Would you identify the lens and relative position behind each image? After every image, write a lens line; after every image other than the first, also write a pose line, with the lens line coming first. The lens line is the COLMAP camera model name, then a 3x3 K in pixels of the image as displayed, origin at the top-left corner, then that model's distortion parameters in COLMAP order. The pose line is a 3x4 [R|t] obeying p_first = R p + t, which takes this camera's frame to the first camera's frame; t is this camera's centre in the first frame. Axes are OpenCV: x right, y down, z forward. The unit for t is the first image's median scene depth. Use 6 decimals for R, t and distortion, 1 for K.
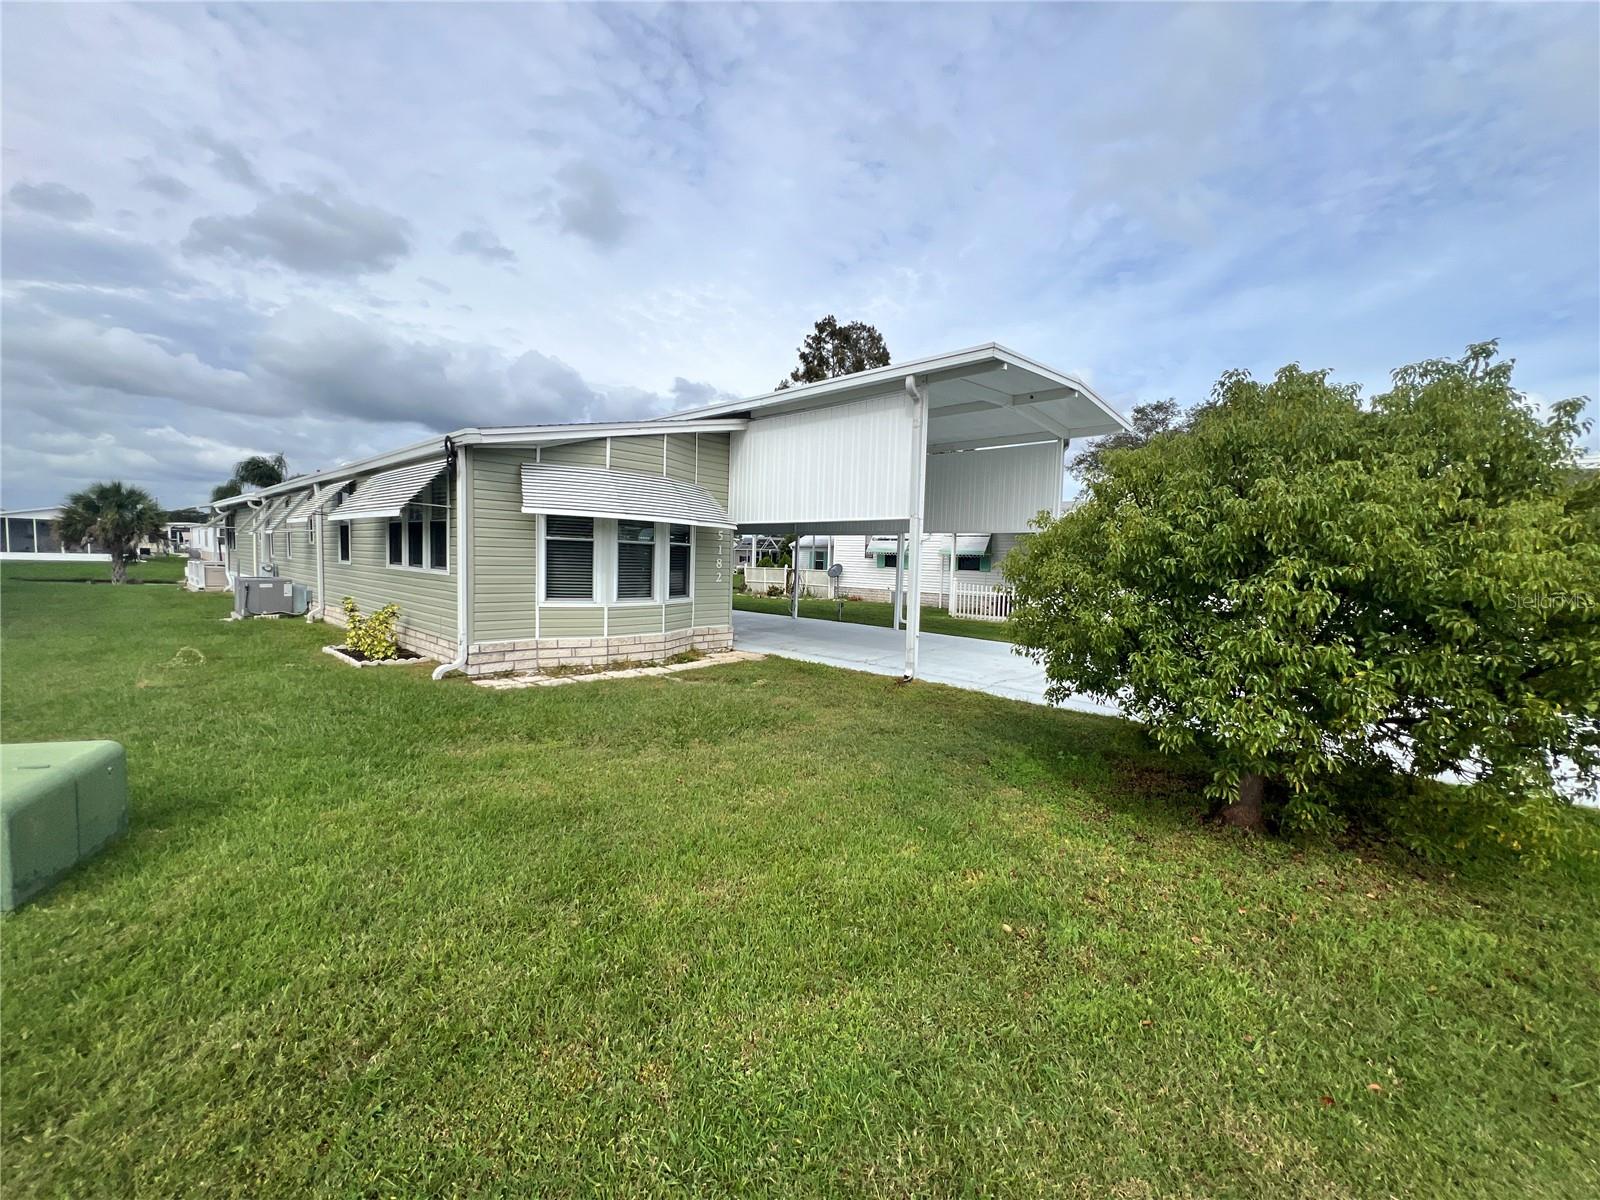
lens RADIAL K [[645.9, 0, 800.0], [0, 645.9, 600.0], [0, 0, 1]] dist [-0.000190, 0.000431]
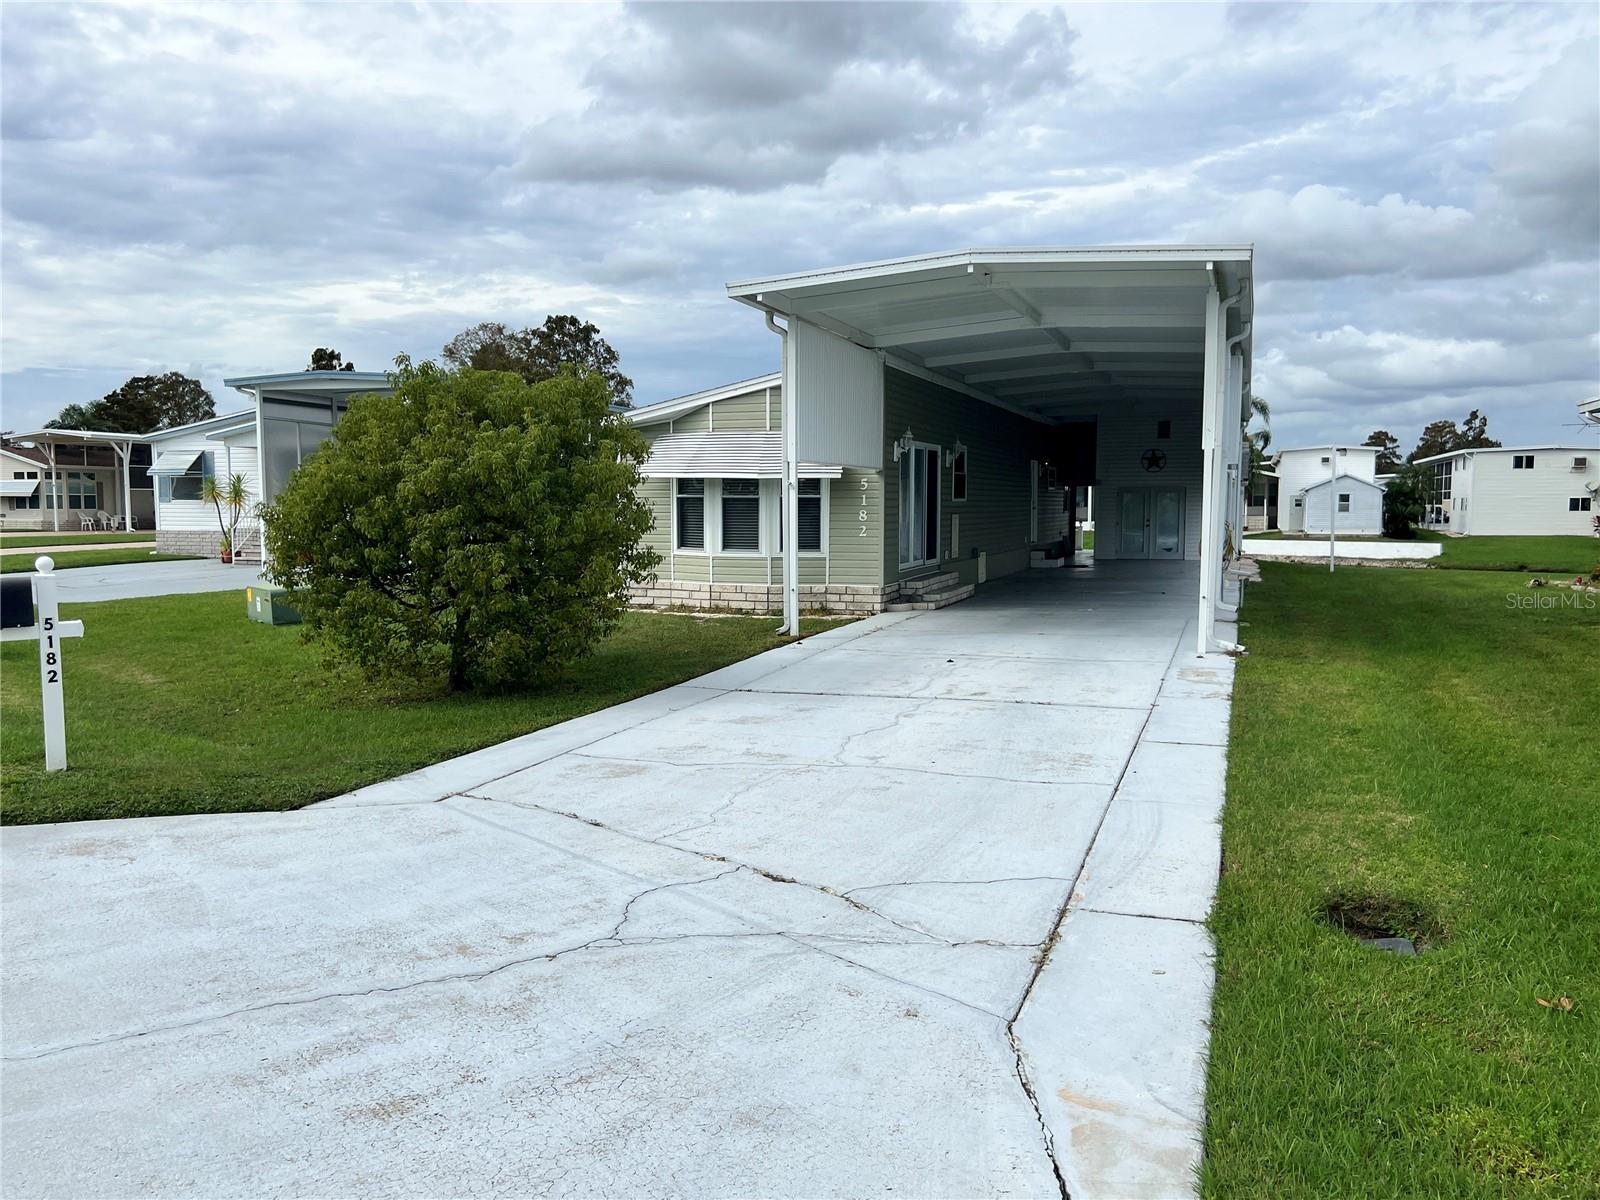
lens RADIAL K [[1248.2, 0, 800.0], [0, 1248.2, 600.0], [0, 0, 1]] dist [0.000888, 0.000007]
pose [[0.398481, 0.048133, -0.915913, 2.301685], [-0.045606, 0.998426, 0.032628, 0.012574], [0.916042, 0.028770, 0.400049, 0.383559]]
